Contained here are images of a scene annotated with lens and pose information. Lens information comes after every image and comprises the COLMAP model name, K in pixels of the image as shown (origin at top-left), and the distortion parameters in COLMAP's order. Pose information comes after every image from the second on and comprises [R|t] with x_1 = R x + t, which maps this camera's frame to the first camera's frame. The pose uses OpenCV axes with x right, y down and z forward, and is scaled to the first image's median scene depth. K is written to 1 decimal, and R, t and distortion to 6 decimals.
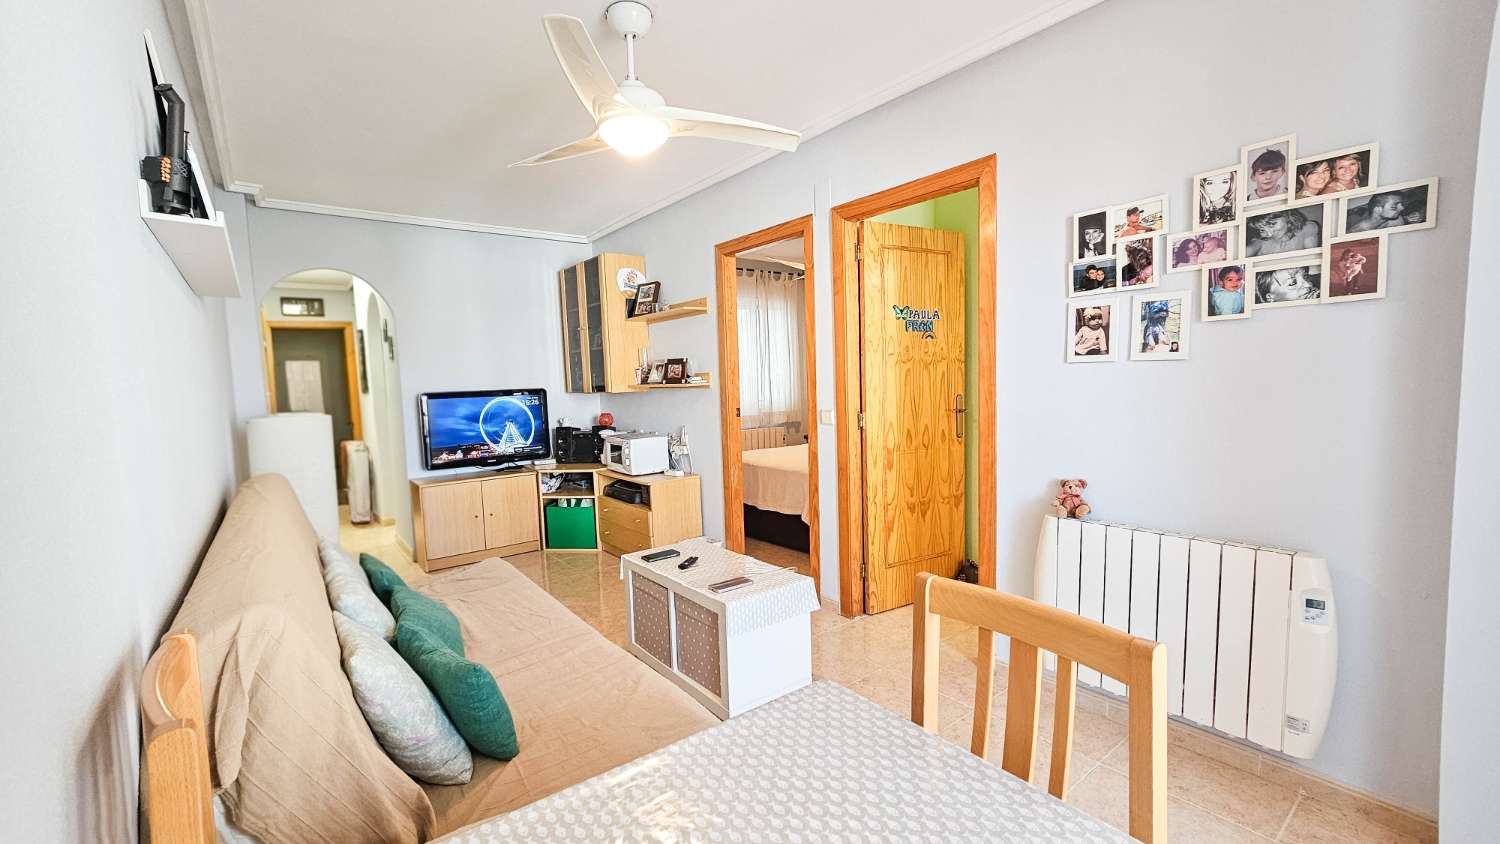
lens RADIAL K [[615.0, 0, 745.4], [0, 615.0, 417.3], [0, 0, 1]] dist [-0.008227, 0.002182]
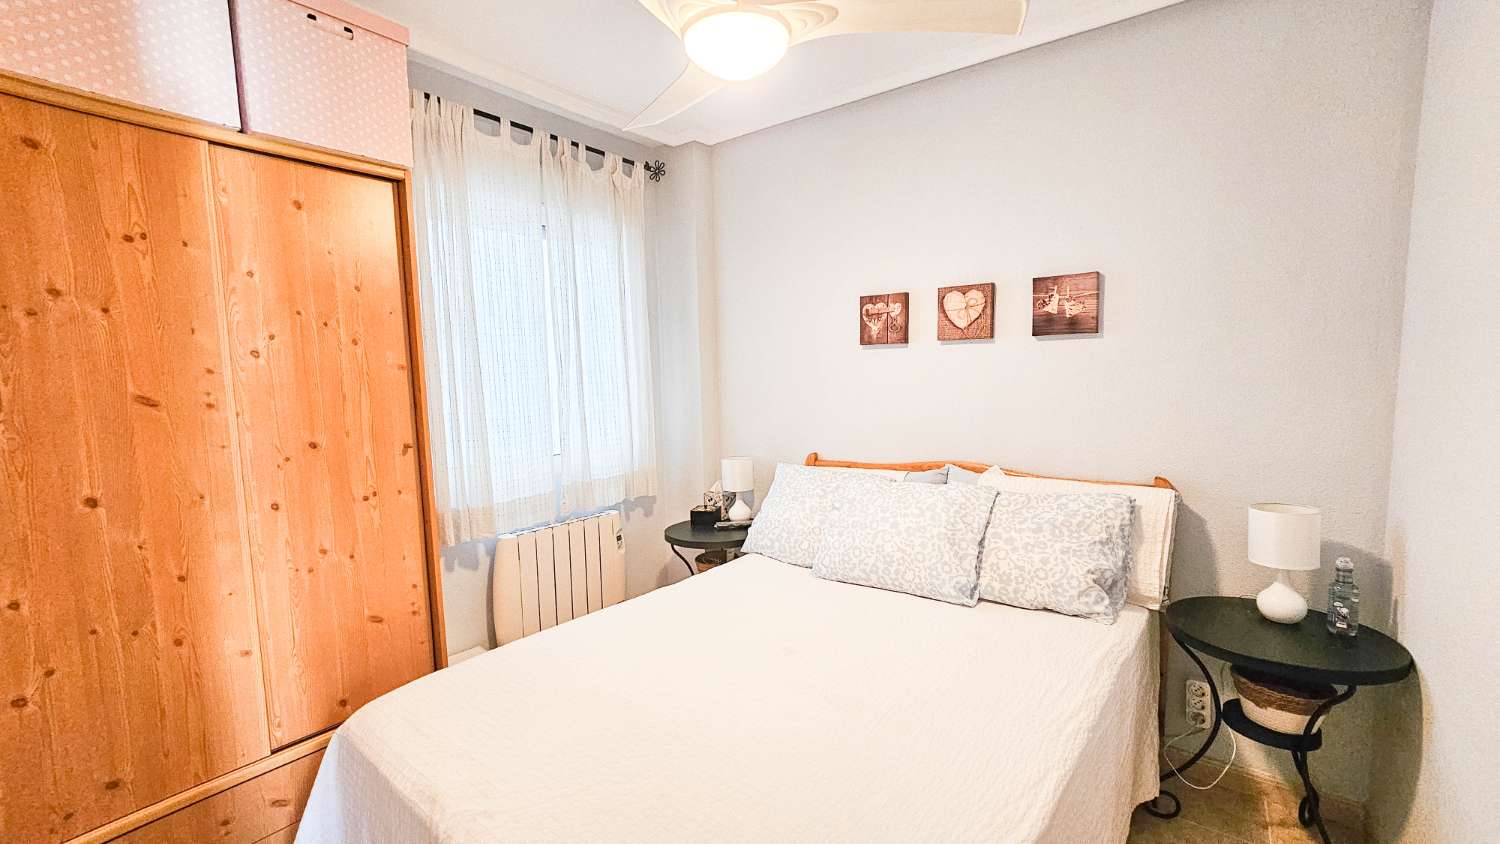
lens RADIAL K [[615.0, 0, 755.5], [0, 615.0, 423.2], [0, 0, 1]] dist [-0.008227, 0.002182]
pose [[0.958800, -0.021284, 0.283284, 0.032844], [0.018631, 0.999754, 0.012057, -0.051354], [-0.283470, -0.006282, 0.958960, 0.542084]]
